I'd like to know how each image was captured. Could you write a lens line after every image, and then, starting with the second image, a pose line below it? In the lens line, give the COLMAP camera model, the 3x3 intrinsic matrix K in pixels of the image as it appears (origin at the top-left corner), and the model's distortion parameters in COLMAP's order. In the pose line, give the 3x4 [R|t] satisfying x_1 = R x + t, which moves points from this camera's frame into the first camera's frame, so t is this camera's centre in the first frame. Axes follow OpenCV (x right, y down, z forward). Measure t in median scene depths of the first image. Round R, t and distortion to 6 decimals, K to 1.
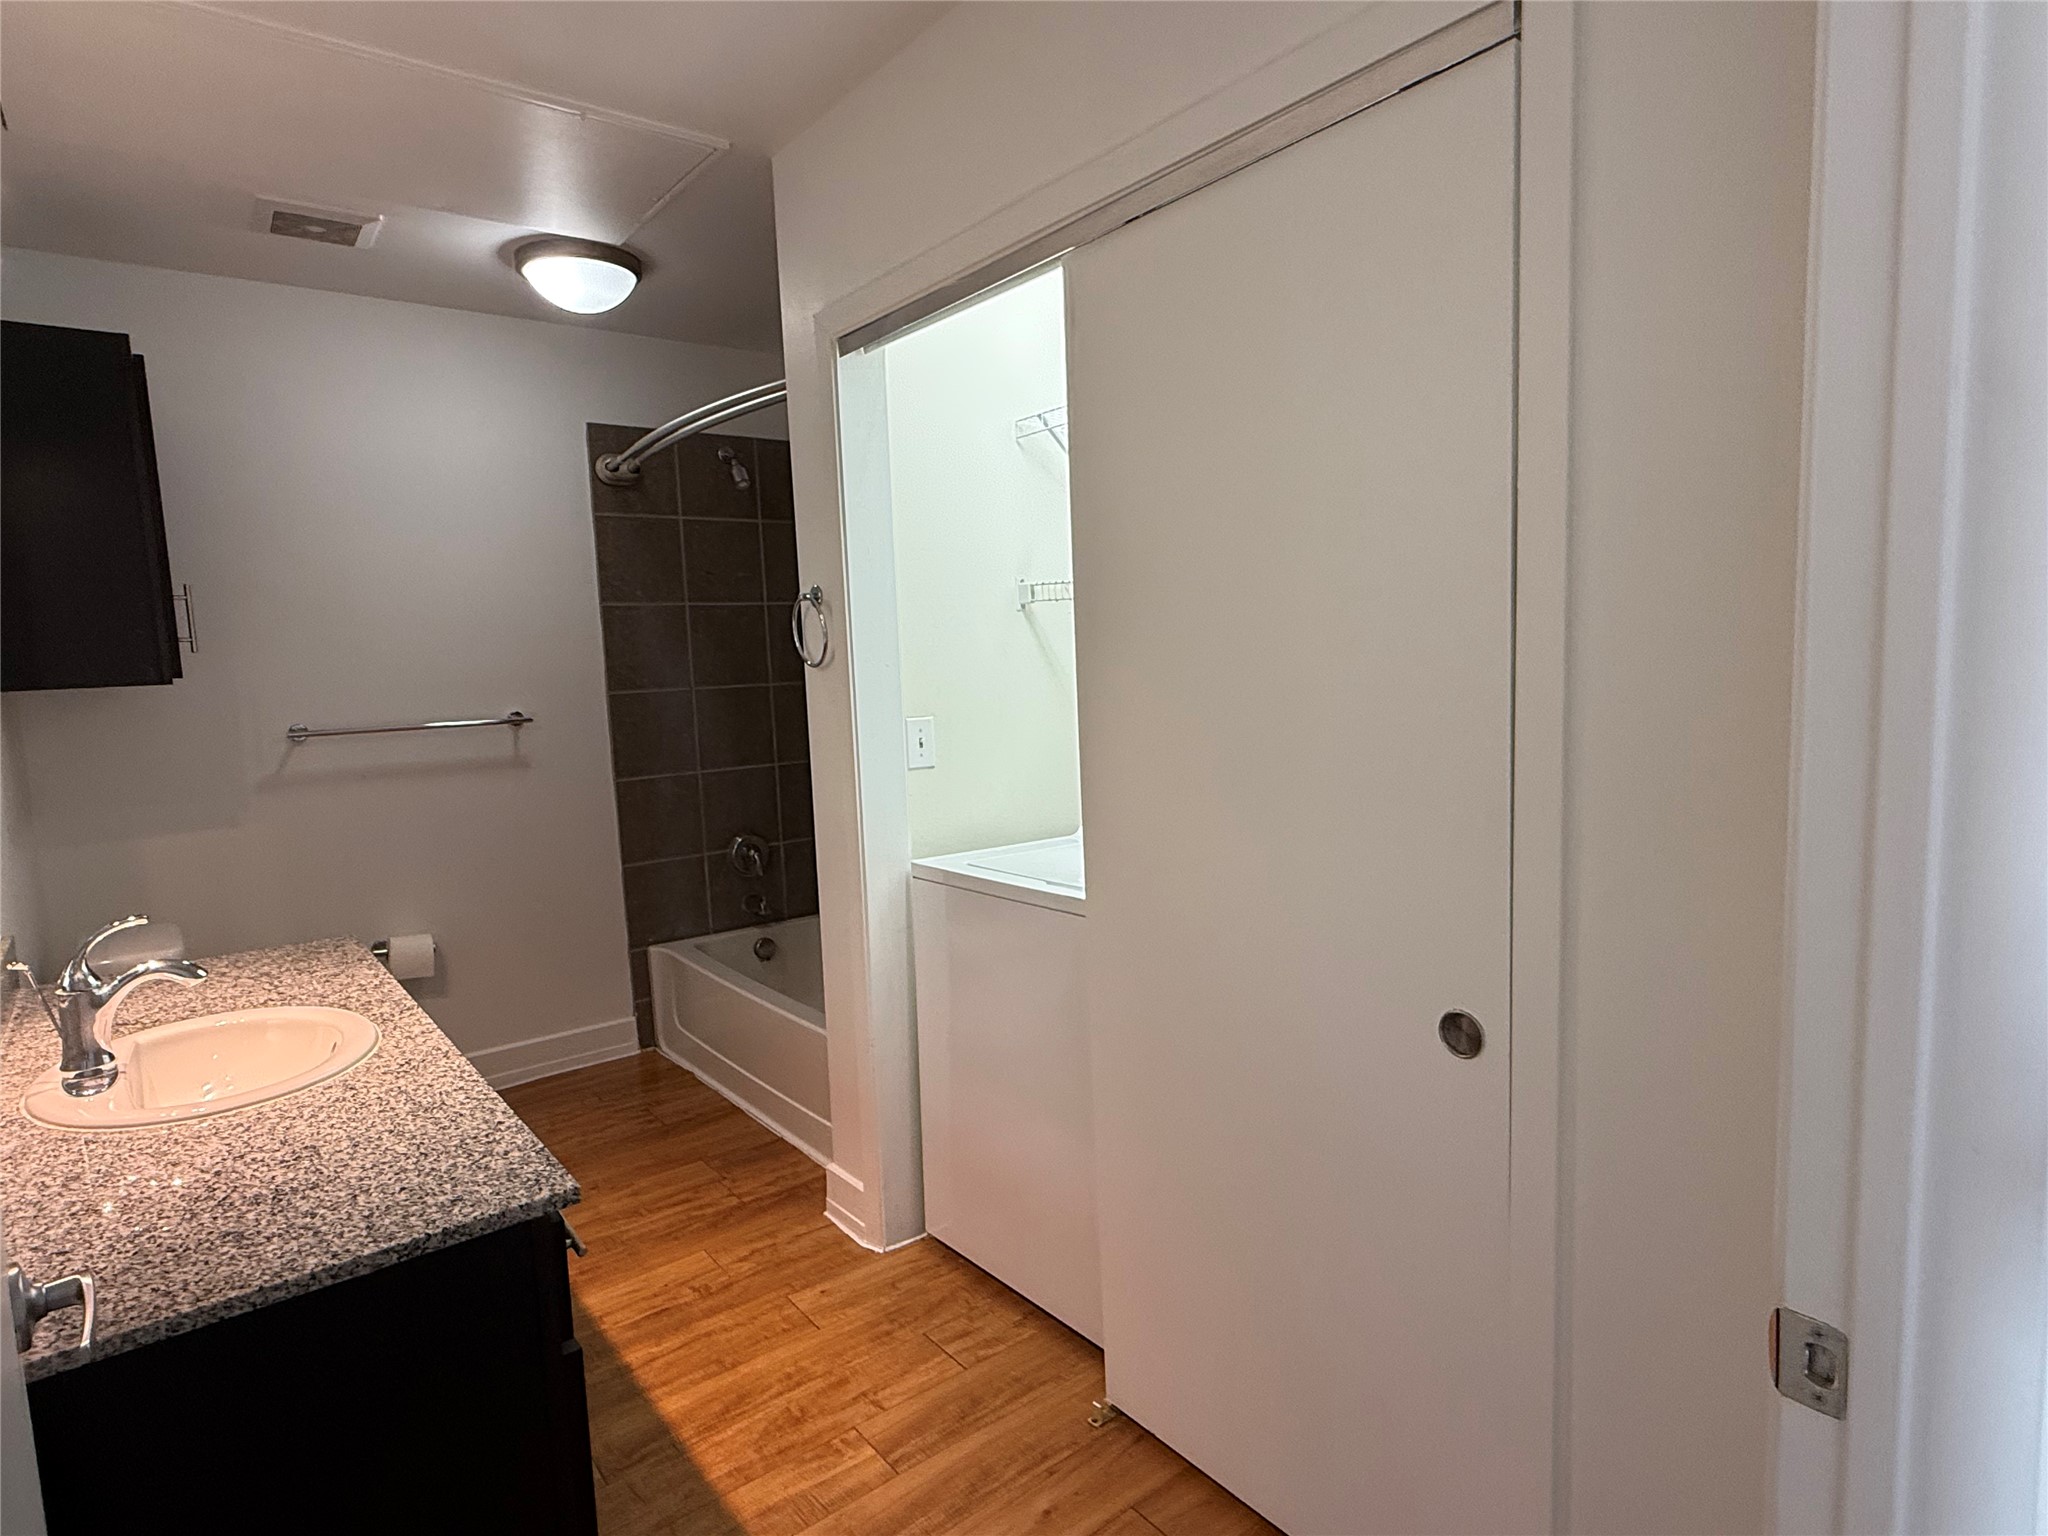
lens RADIAL K [[1126.0, 0, 1024.0], [0, 1126.0, 768.0], [0, 0, 1]] dist [-0.000470, 0.000151]
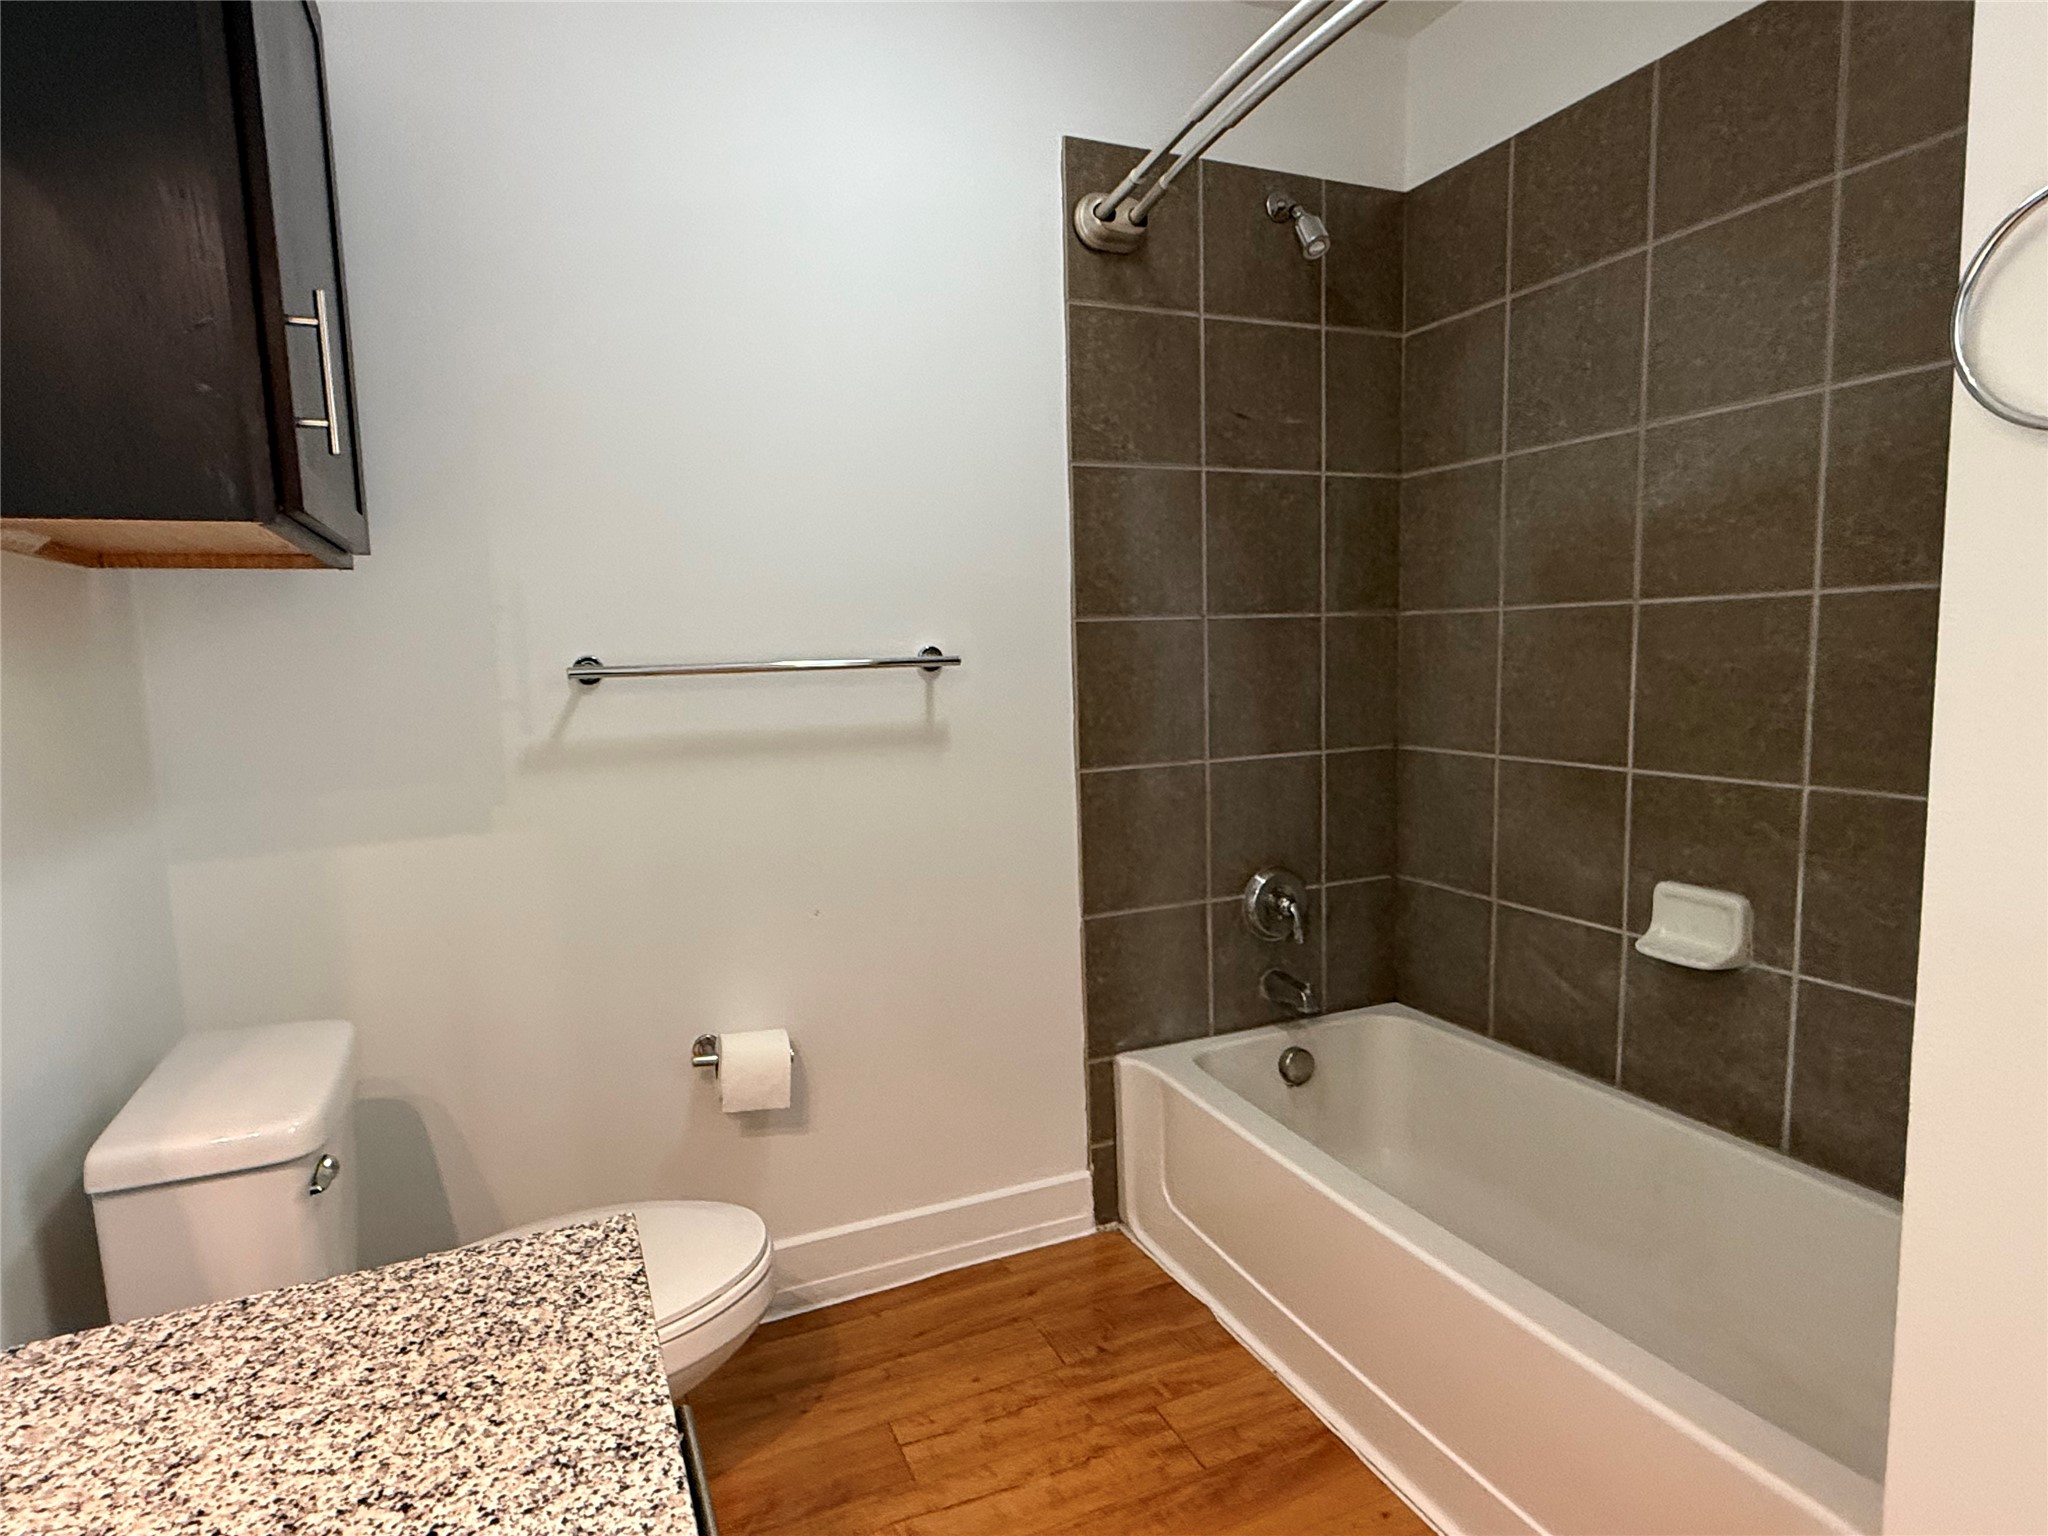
lens RADIAL K [[1126.0, 0, 1024.0], [0, 1126.0, 768.0], [0, 0, 1]] dist [-0.000470, 0.000151]
pose [[0.967378, 0.037573, -0.250534, -0.240234], [-0.035127, 0.999282, 0.014232, 0.002178], [0.250889, -0.004968, 0.968003, 0.422262]]
